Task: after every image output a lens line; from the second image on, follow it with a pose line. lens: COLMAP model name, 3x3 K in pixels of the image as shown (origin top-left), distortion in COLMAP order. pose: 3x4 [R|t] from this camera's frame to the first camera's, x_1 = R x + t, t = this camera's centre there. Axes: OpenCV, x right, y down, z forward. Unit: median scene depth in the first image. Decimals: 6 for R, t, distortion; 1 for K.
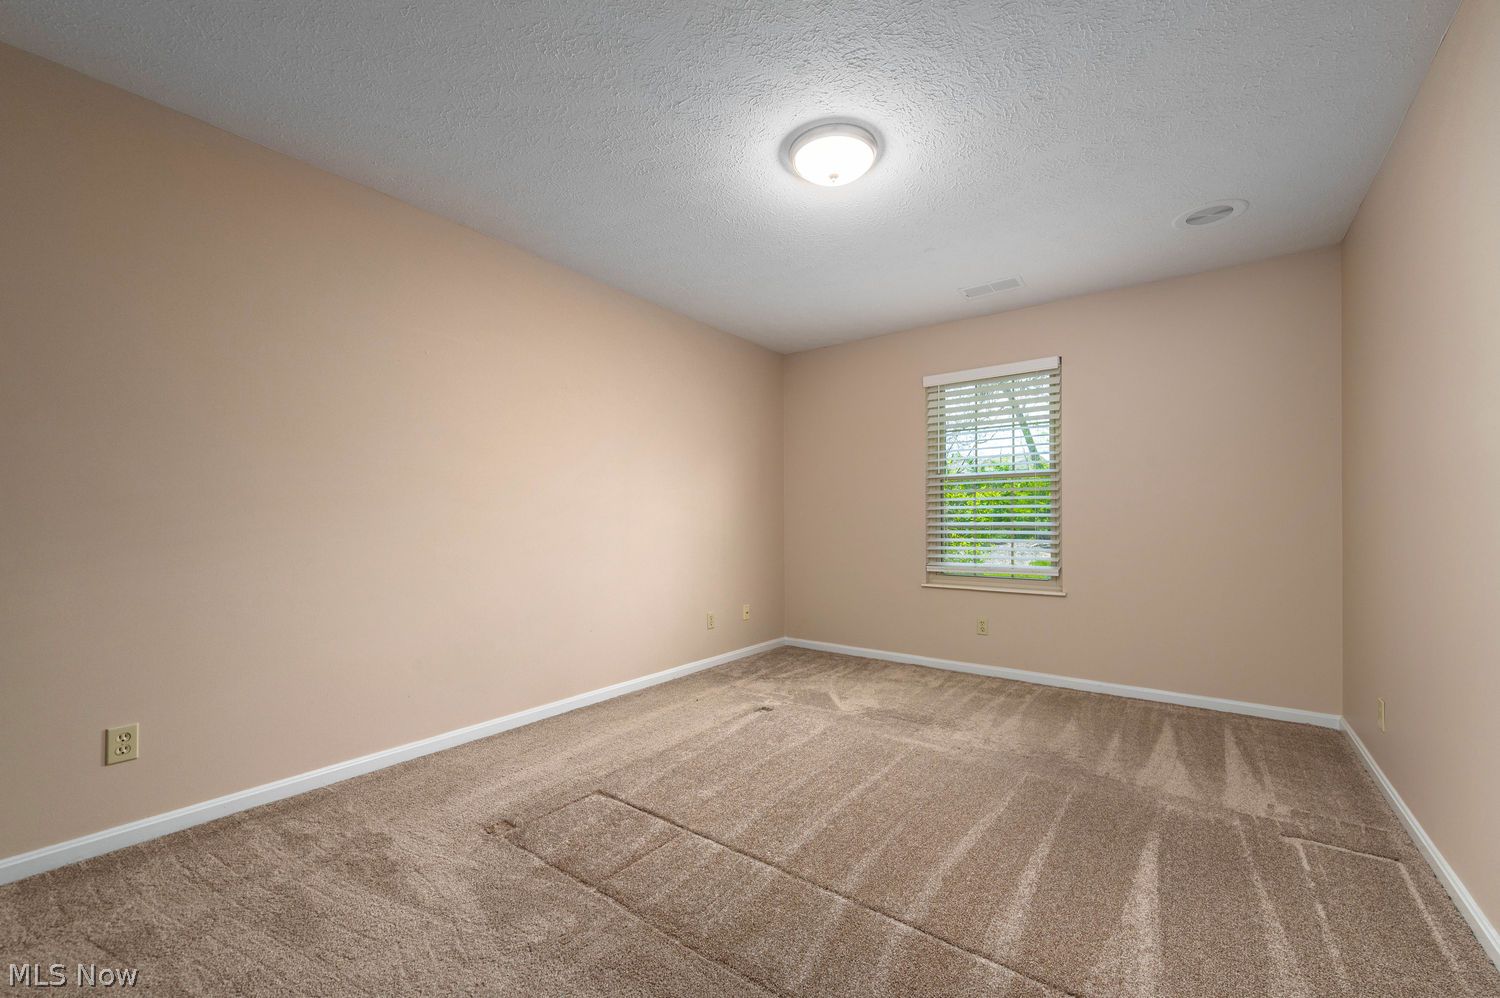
lens RADIAL K [[588.6, 0, 758.1], [0, 588.6, 498.3], [0, 0, 1]] dist [0.013000, -0.002356]
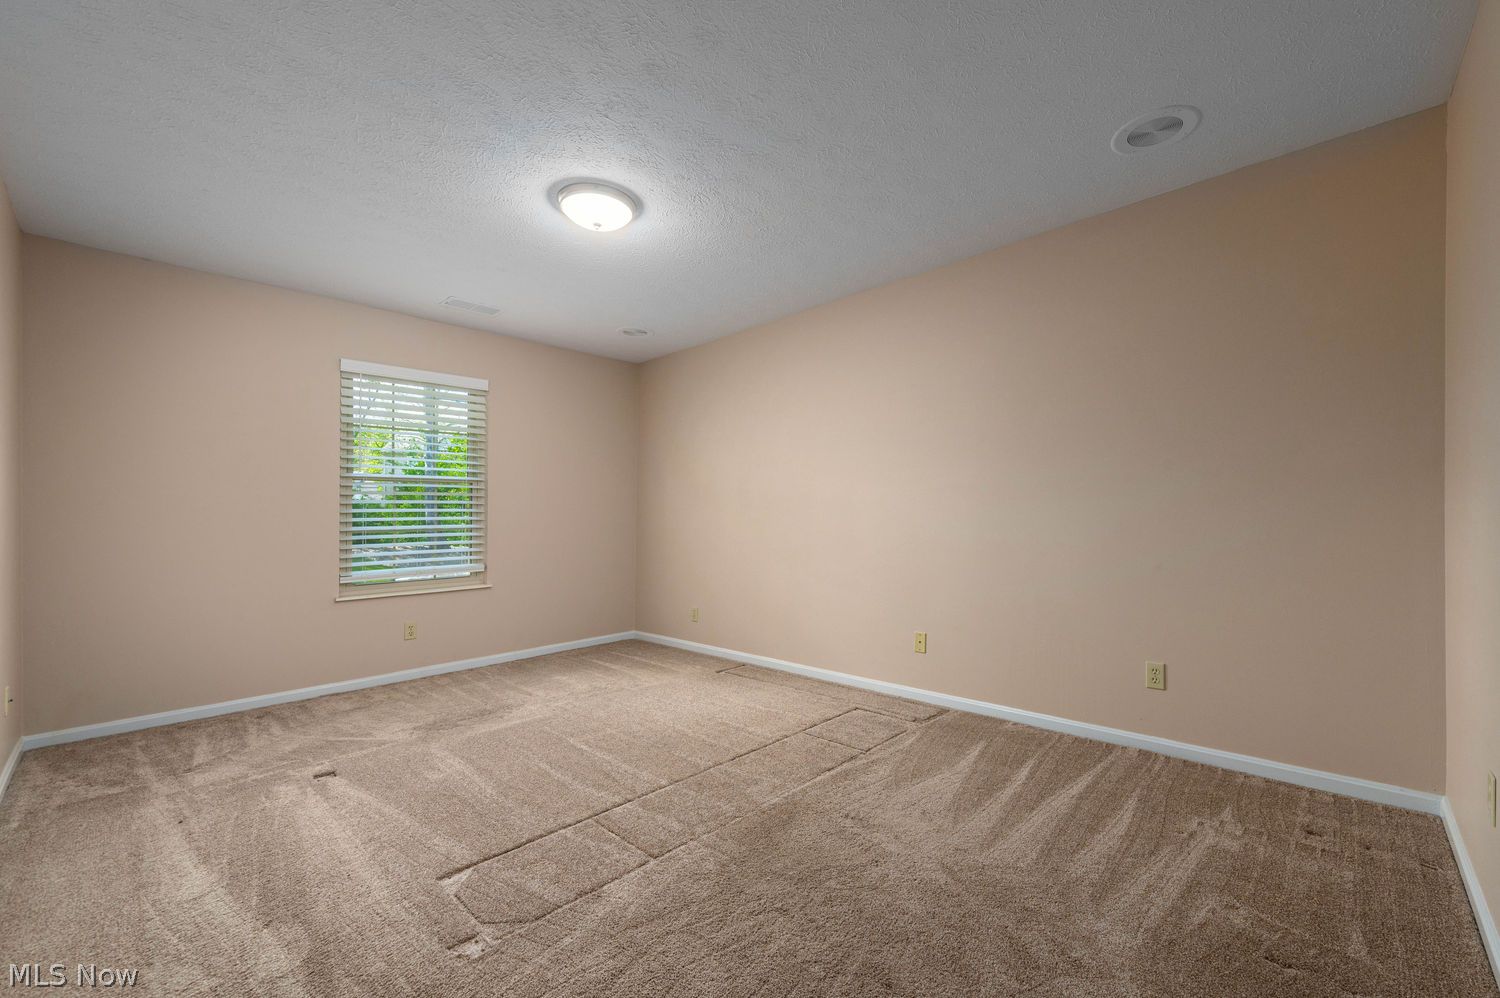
lens RADIAL K [[588.6, 0, 764.9], [0, 588.6, 509.1], [0, 0, 1]] dist [0.013000, -0.002356]
pose [[0.186360, 0.003584, 0.982475, -0.522845], [-0.012513, 0.999921, -0.001274, 0.006997], [-0.982402, -0.012056, 0.186390, 0.249282]]
